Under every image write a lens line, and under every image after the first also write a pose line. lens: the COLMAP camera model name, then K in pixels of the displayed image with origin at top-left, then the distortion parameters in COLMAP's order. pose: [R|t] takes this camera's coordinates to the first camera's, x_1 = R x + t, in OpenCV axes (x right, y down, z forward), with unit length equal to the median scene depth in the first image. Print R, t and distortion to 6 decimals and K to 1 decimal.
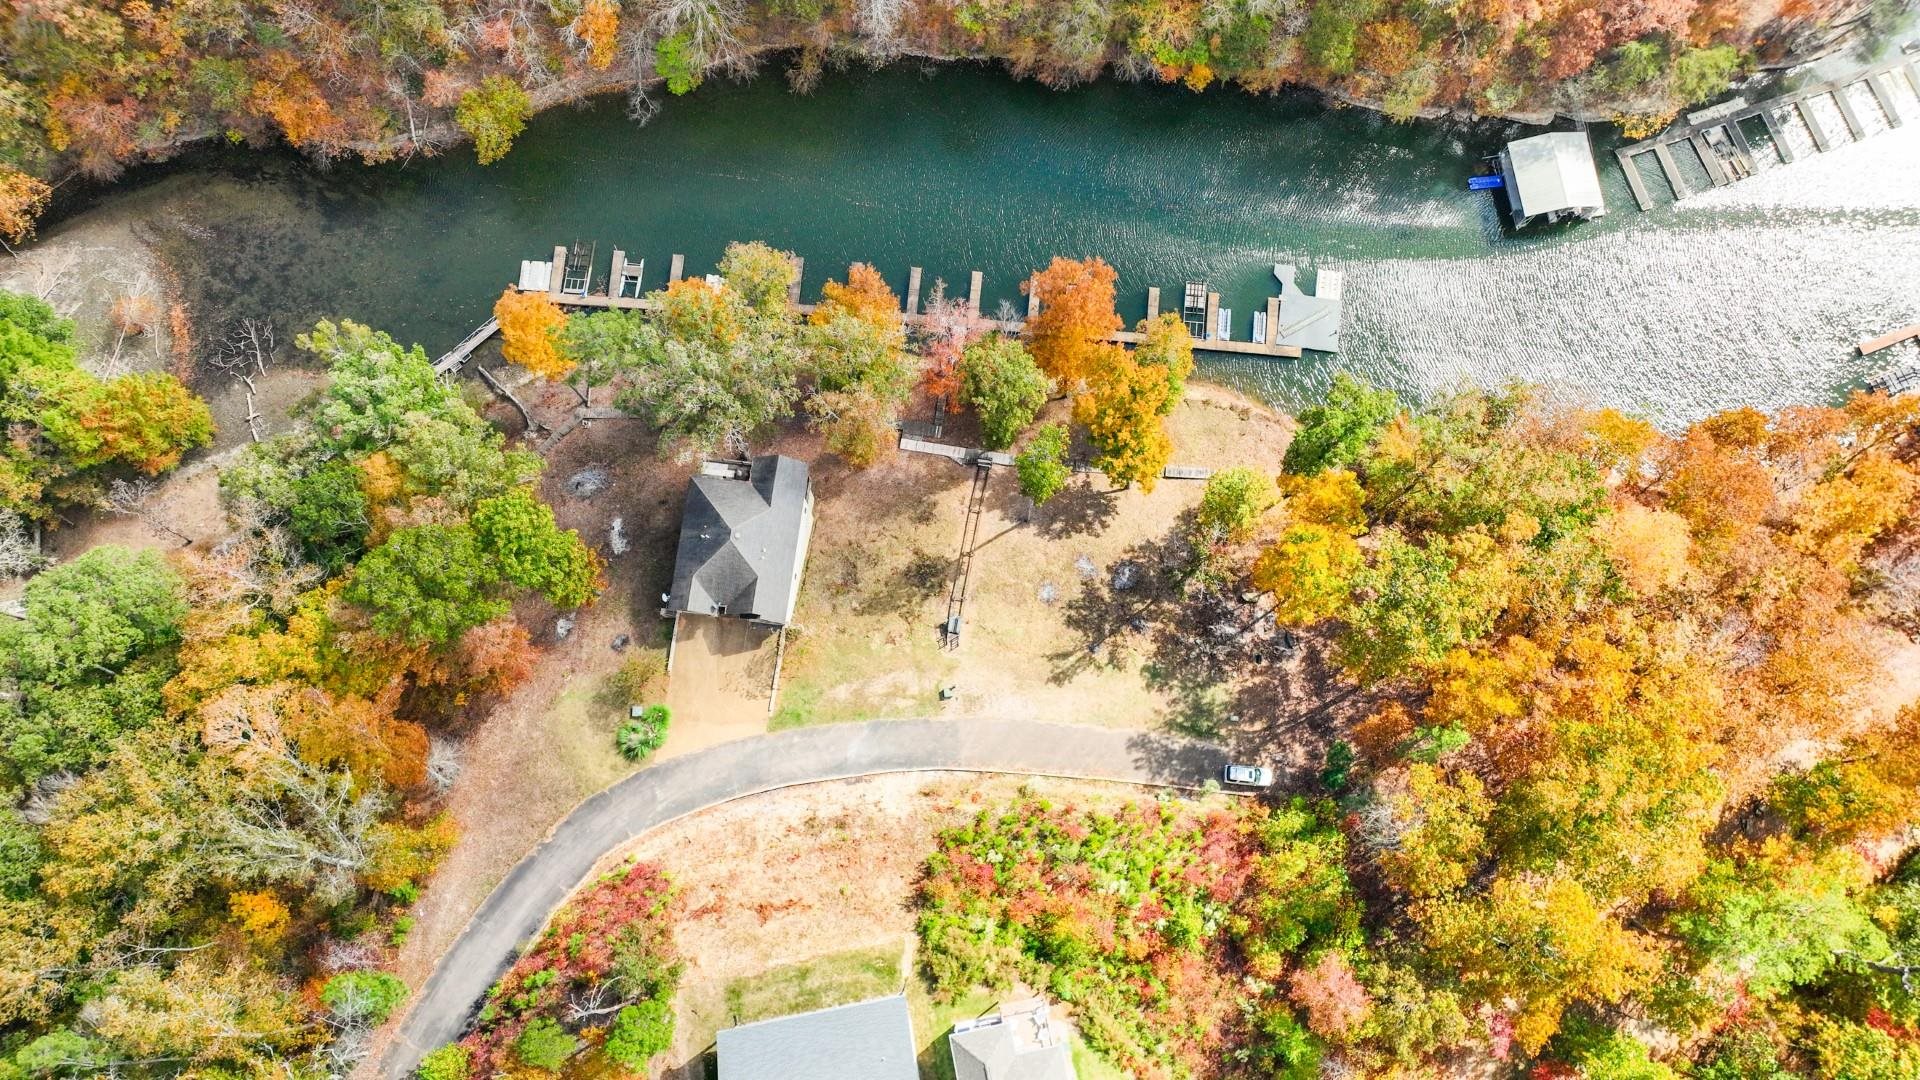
lens RADIAL K [[1347.4, 0, 960.6], [0, 1347.4, 544.2], [0, 0, 1]] dist [0.004500, 0.010250]
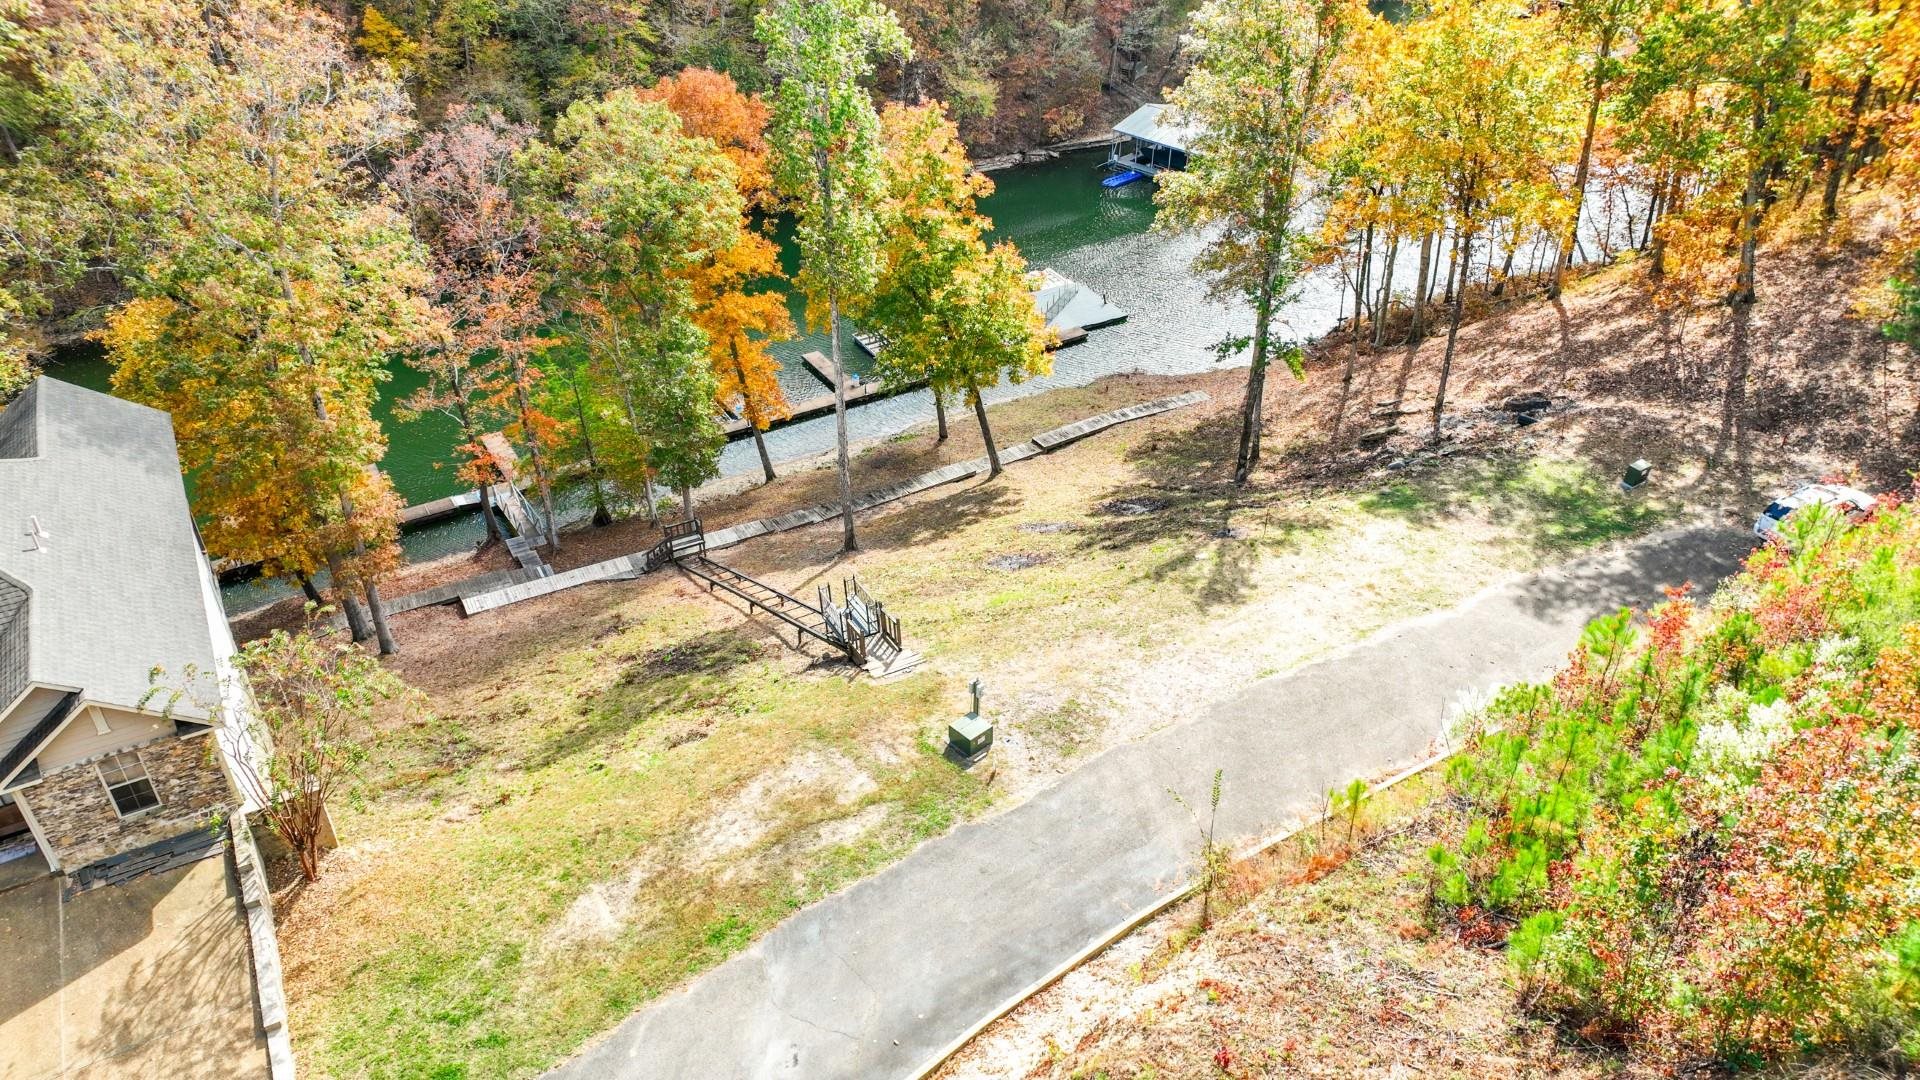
lens RADIAL K [[1347.4, 0, 966.0], [0, 1347.4, 552.0], [0, 0, 1]] dist [0.004500, 0.010250]
pose [[0.800741, -0.335434, 0.496284, -0.130619], [0.584616, 0.618163, -0.525451, 0.227755], [-0.130530, 0.710886, 0.691088, 0.790054]]
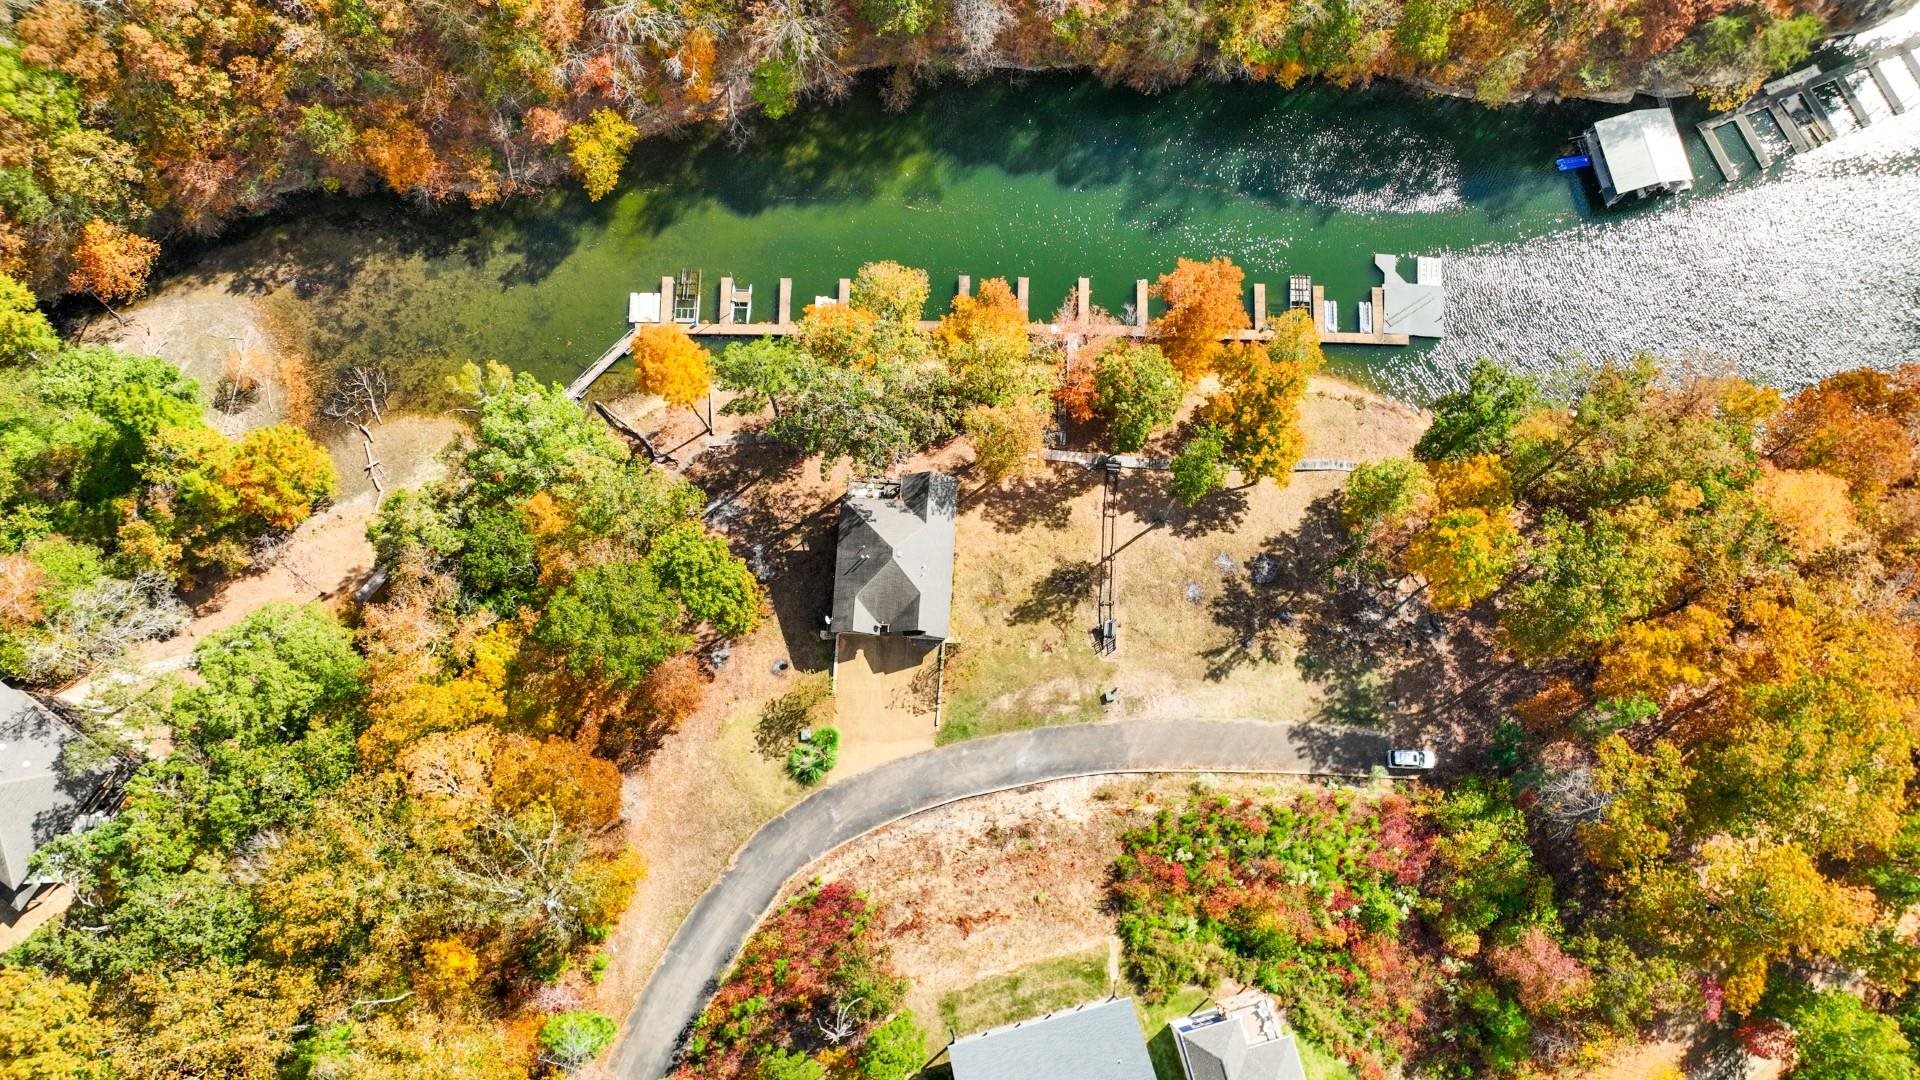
lens RADIAL K [[1347.4, 0, 959.7], [0, 1347.4, 541.4], [0, 0, 1]] dist [0.004500, 0.010250]
pose [[0.997865, -0.061190, 0.022812, -0.137262], [0.061303, 0.998110, -0.004296, -0.007985], [-0.022506, 0.005686, 0.999731, -0.006960]]
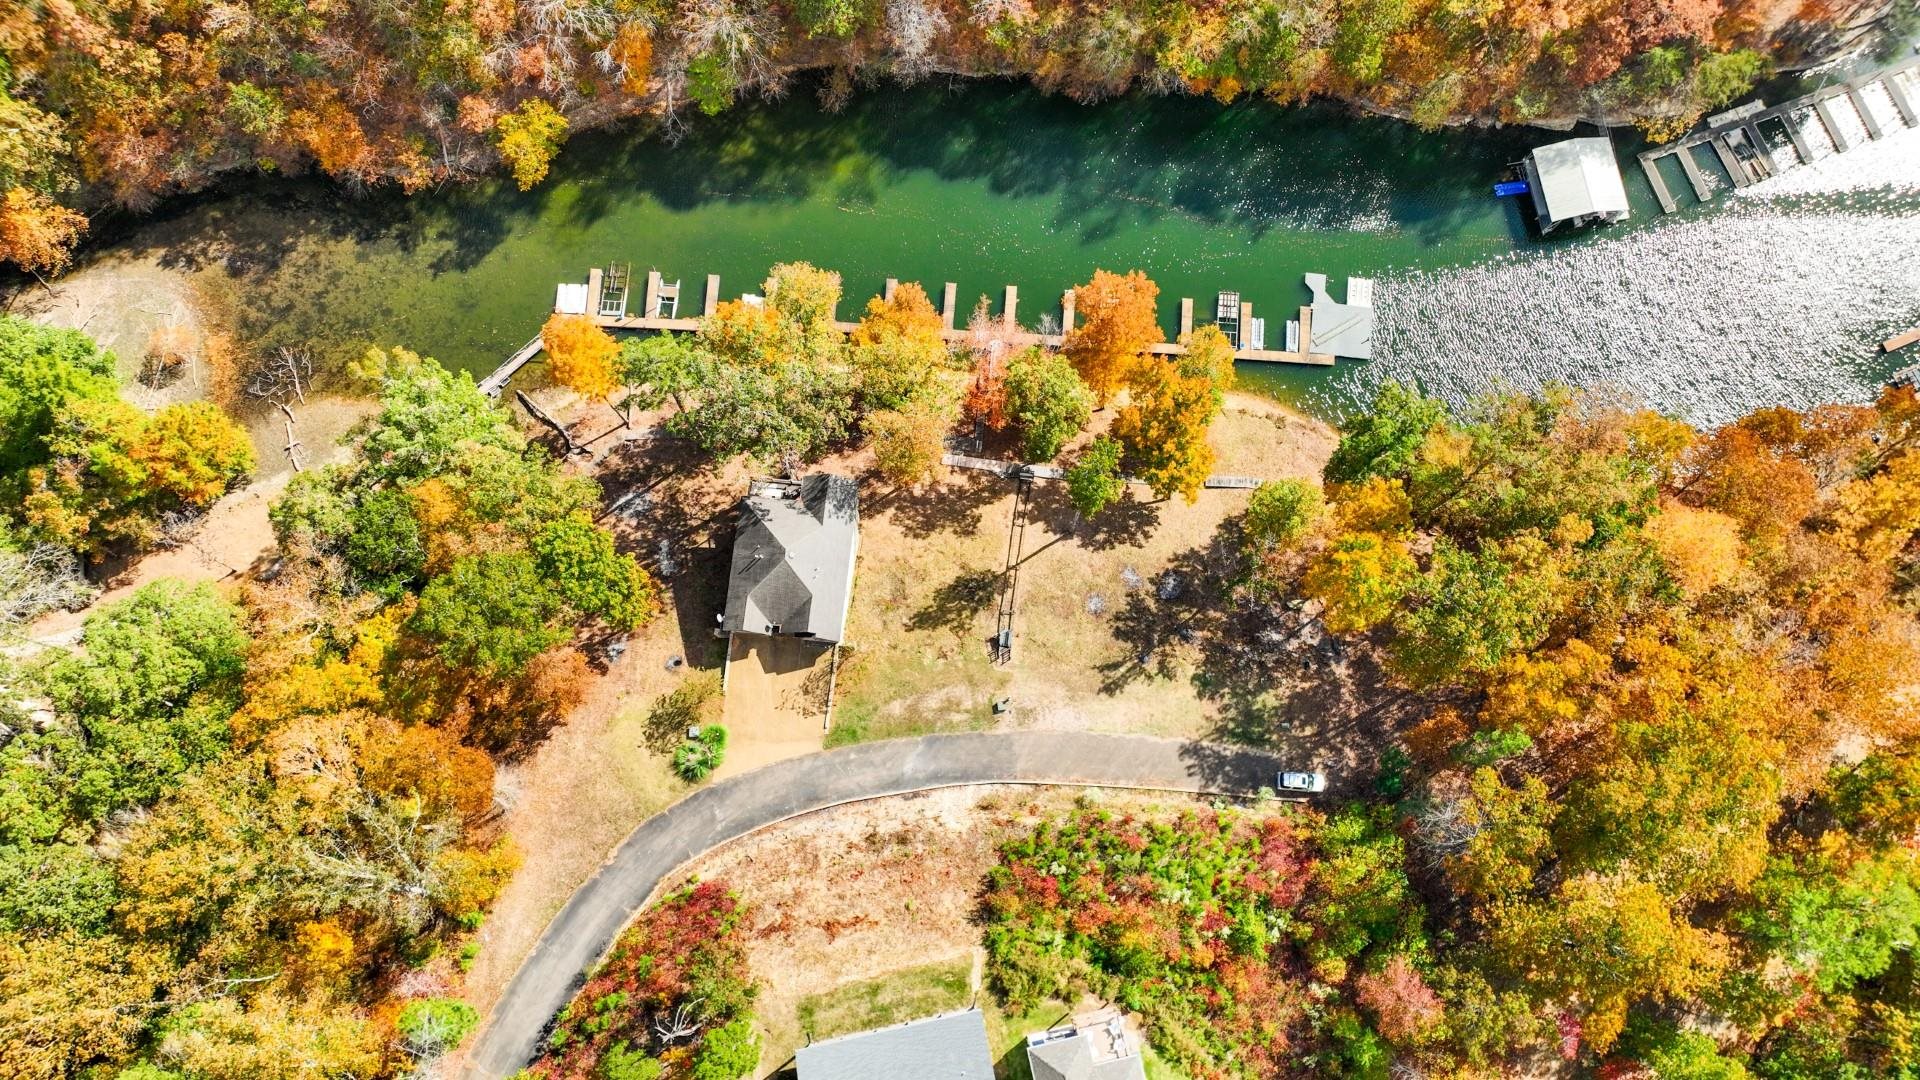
lens RADIAL K [[1347.4, 0, 960.0], [0, 1347.4, 541.6], [0, 0, 1]] dist [0.004500, 0.010250]
pose [[0.999725, -0.020955, 0.010497, -0.048300], [0.021008, 0.999767, -0.004913, -0.008247], [-0.010392, 0.005133, 0.999933, -0.007269]]
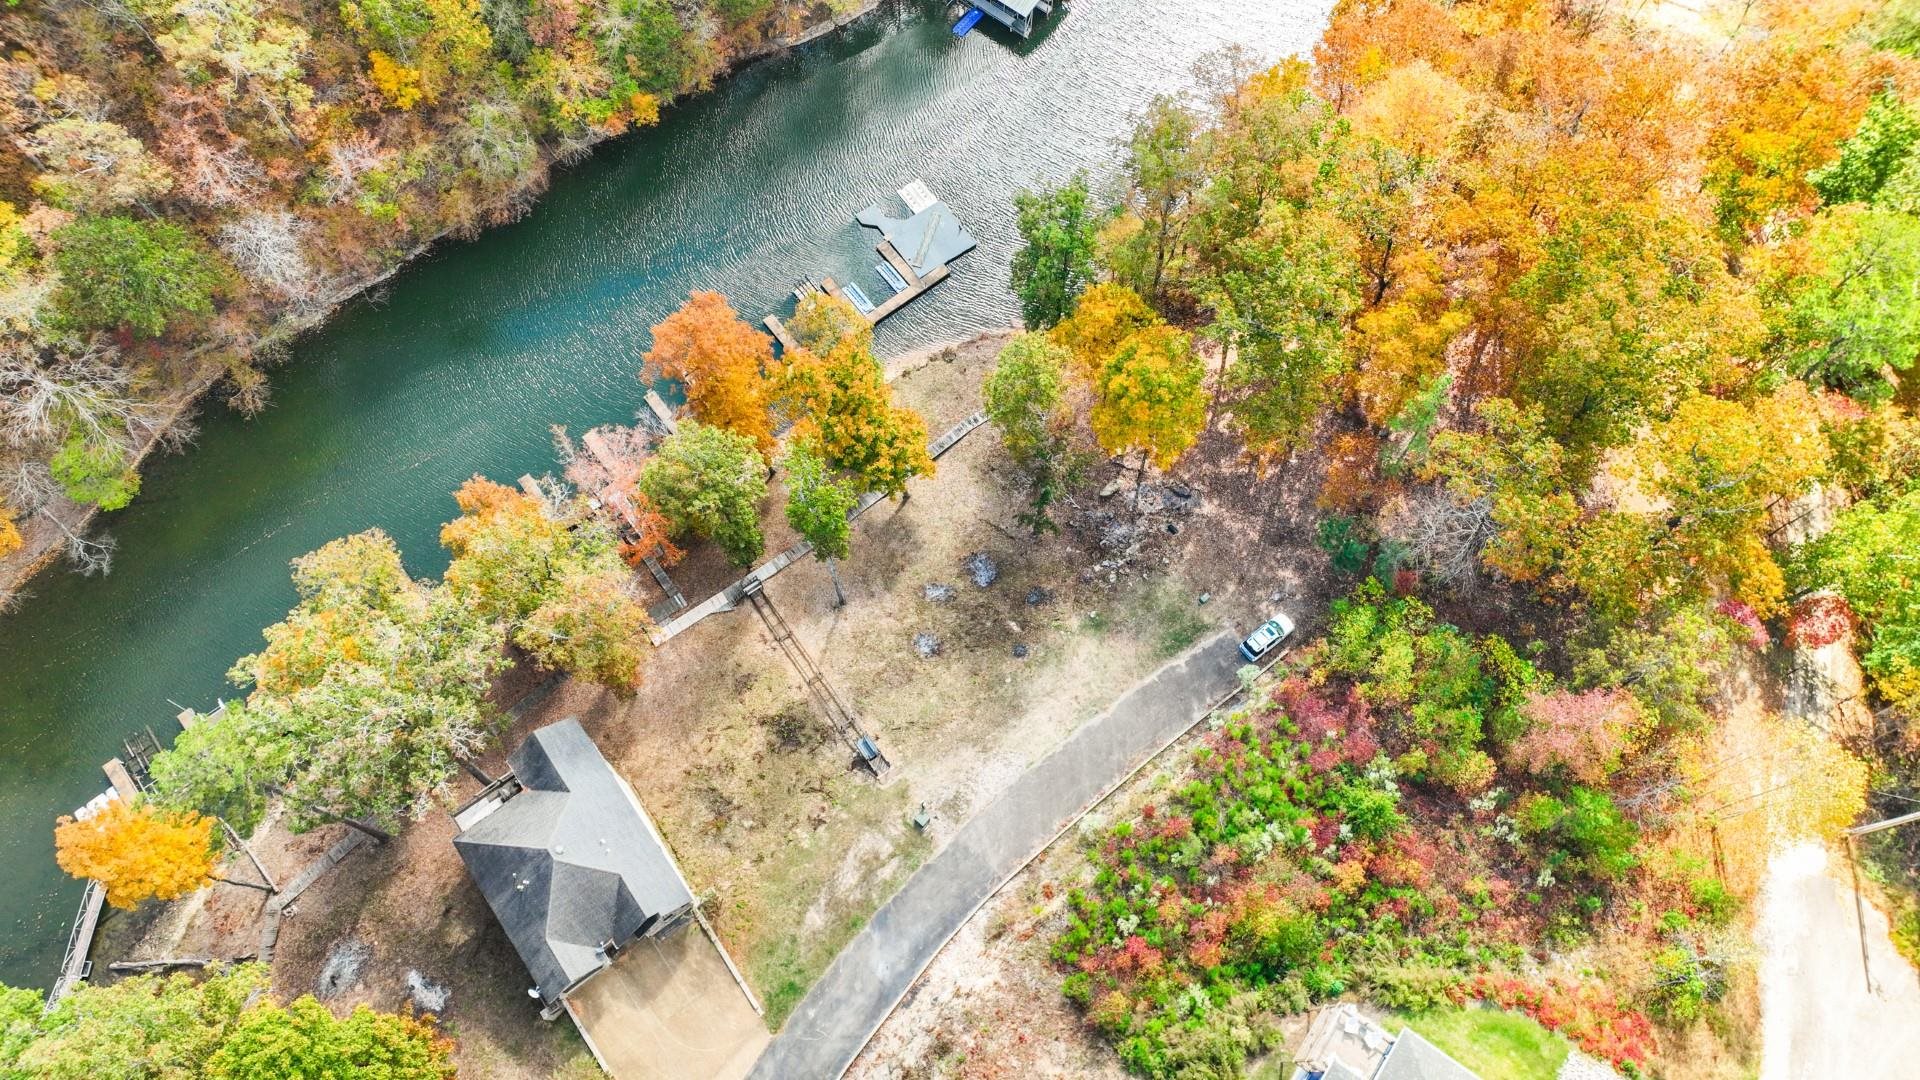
lens RADIAL K [[1347.4, 0, 963.4], [0, 1347.4, 542.7], [0, 0, 1]] dist [0.004500, 0.010250]
pose [[0.726059, -0.638908, 0.254233, -0.084977], [0.672521, 0.736871, -0.068827, 0.063869], [-0.143363, 0.220949, 0.964691, 0.239836]]
